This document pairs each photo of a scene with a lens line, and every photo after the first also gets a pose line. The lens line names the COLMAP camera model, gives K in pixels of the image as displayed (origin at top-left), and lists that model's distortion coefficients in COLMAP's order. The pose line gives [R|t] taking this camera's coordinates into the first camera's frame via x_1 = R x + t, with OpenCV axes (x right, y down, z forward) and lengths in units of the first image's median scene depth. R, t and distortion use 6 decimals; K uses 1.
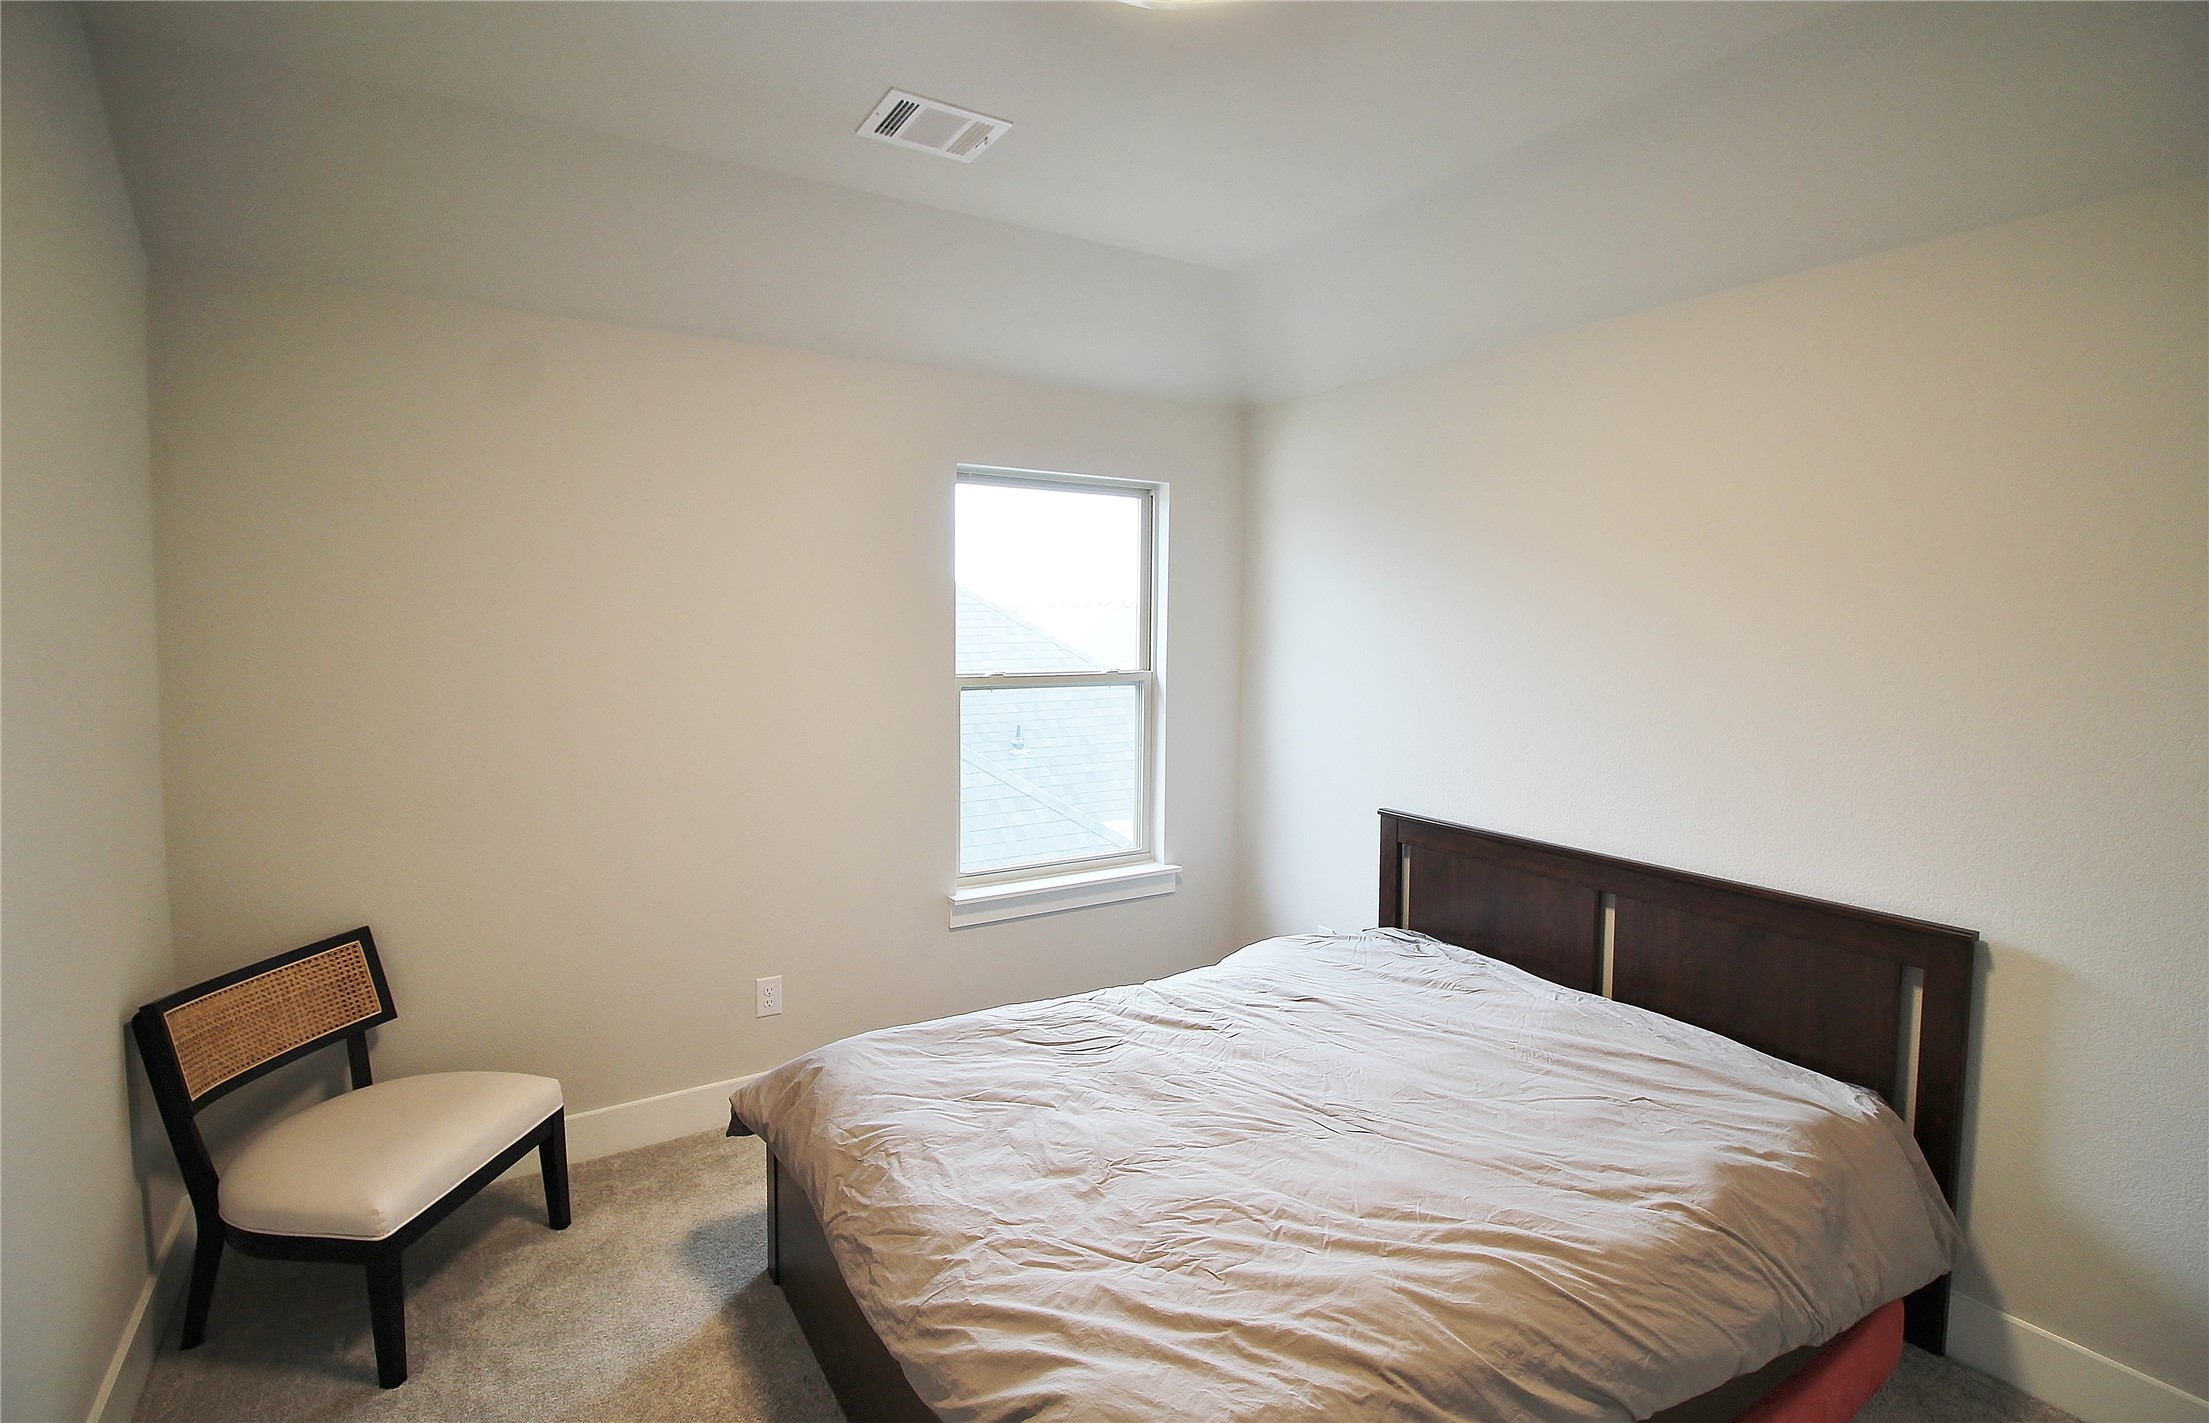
lens RADIAL K [[1056.3, 0, 1110.8], [0, 1056.3, 682.5], [0, 0, 1]] dist [-0.000746, -0.000486]
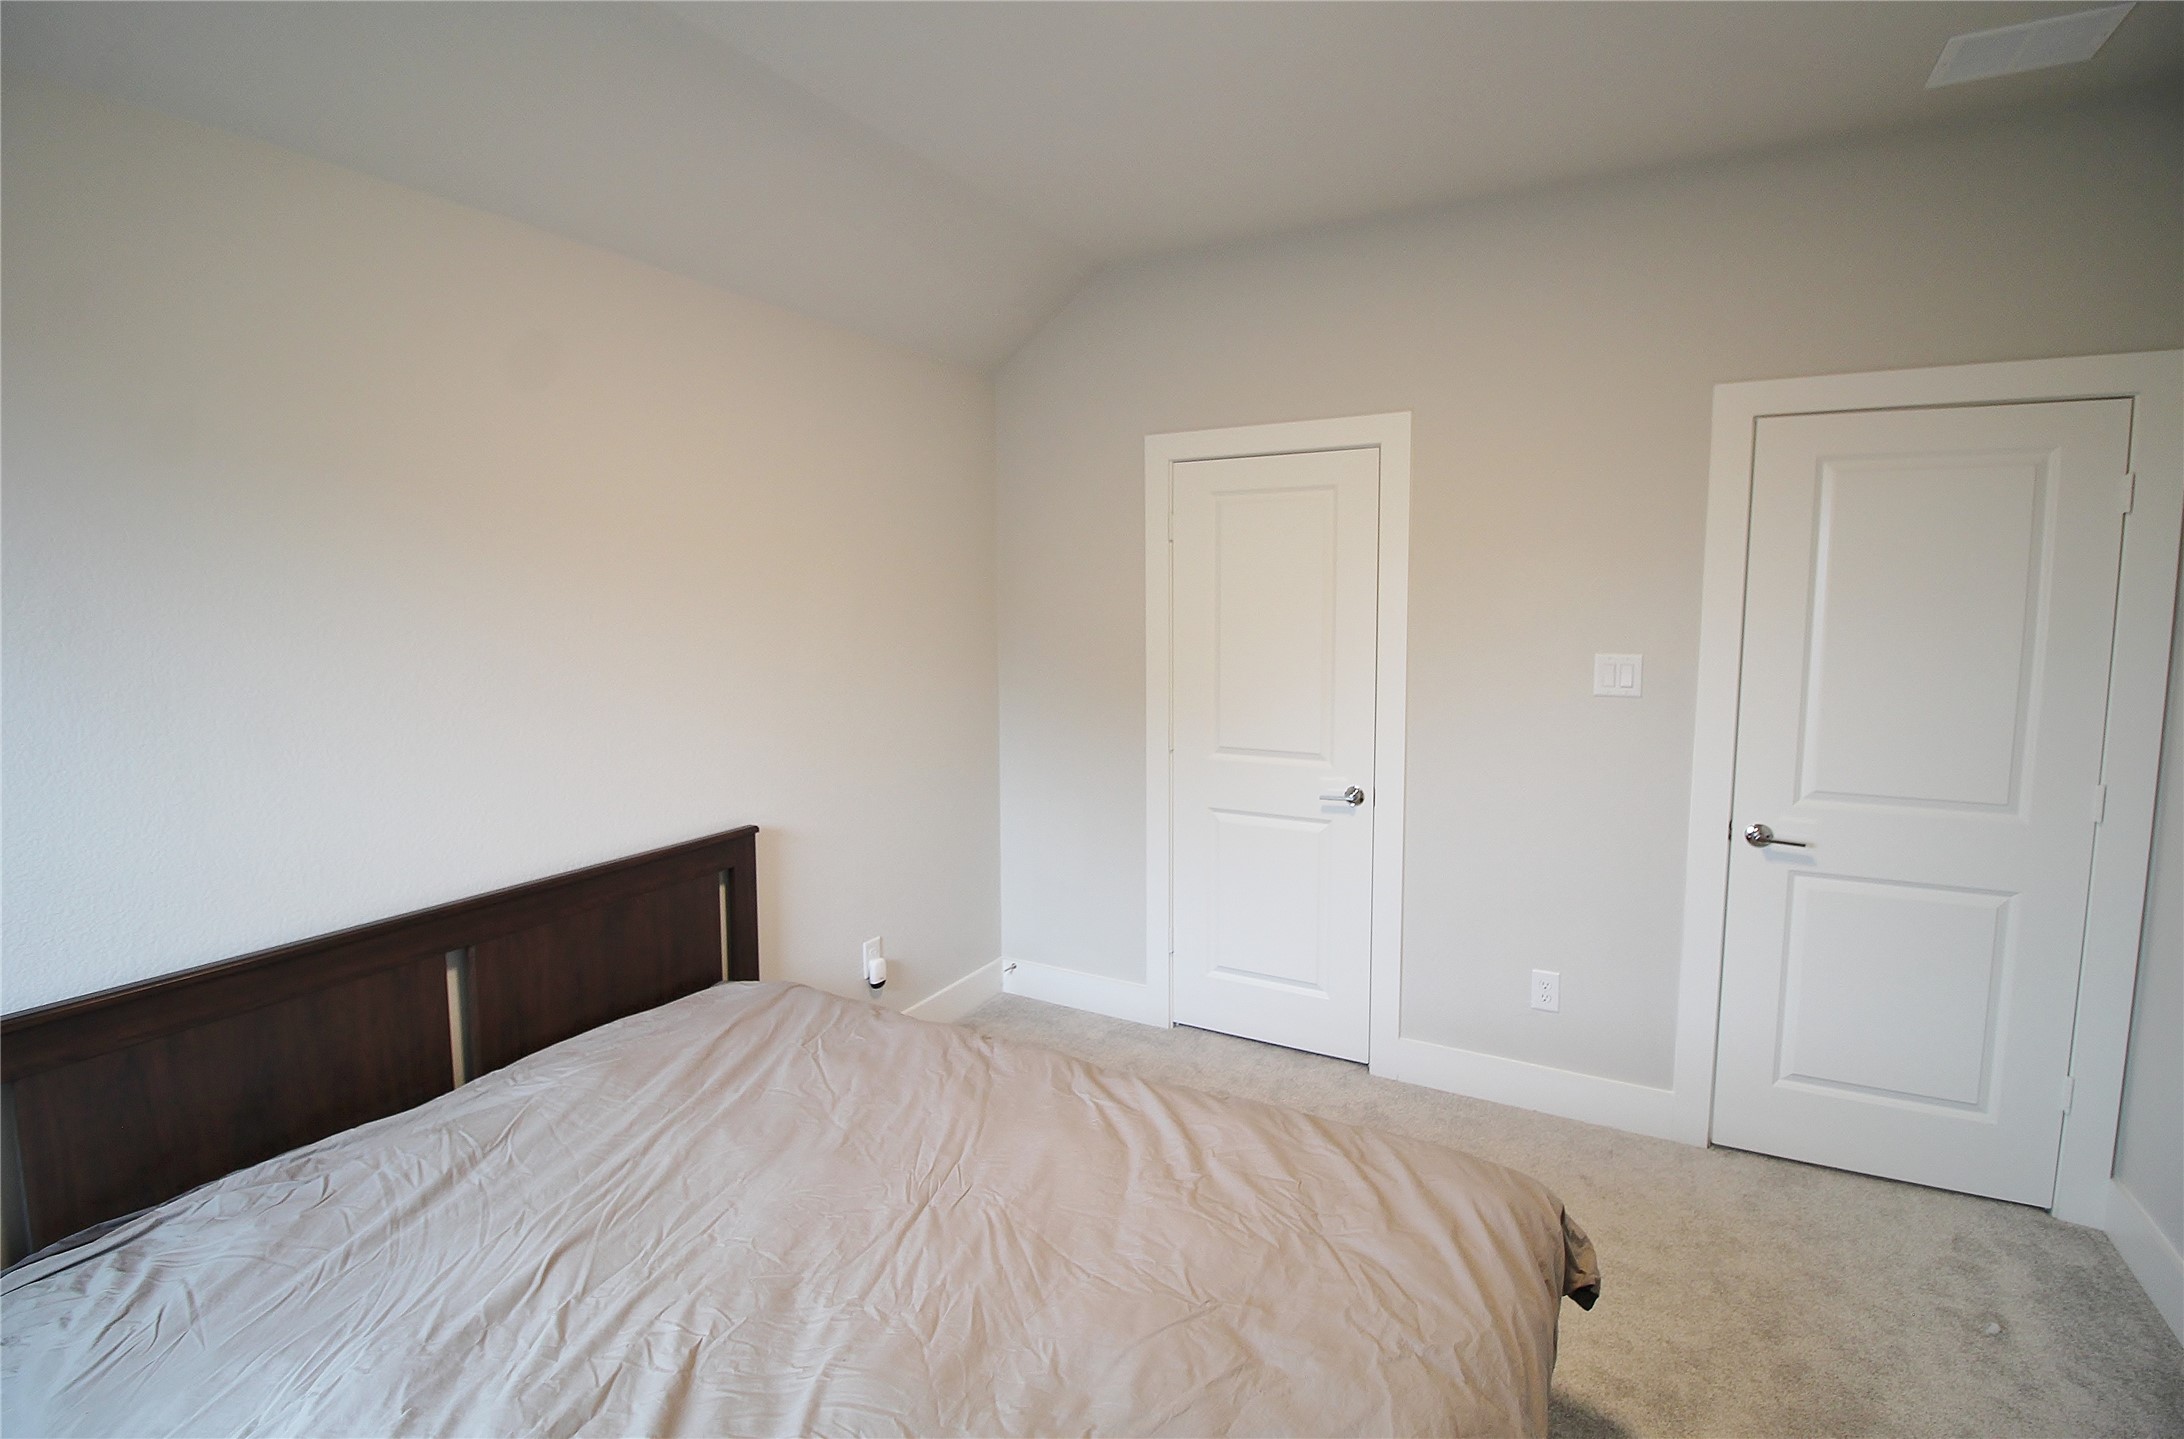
lens RADIAL K [[1005.9, 0, 1092.6], [0, 1005.9, 695.9], [0, 0, 1]] dist [-0.001081, -0.020644]
pose [[-0.485215, -0.090947, 0.869653, -0.462089], [0.054906, 0.989444, 0.134109, -0.070959], [-0.872670, 0.112821, -0.475099, 1.127118]]
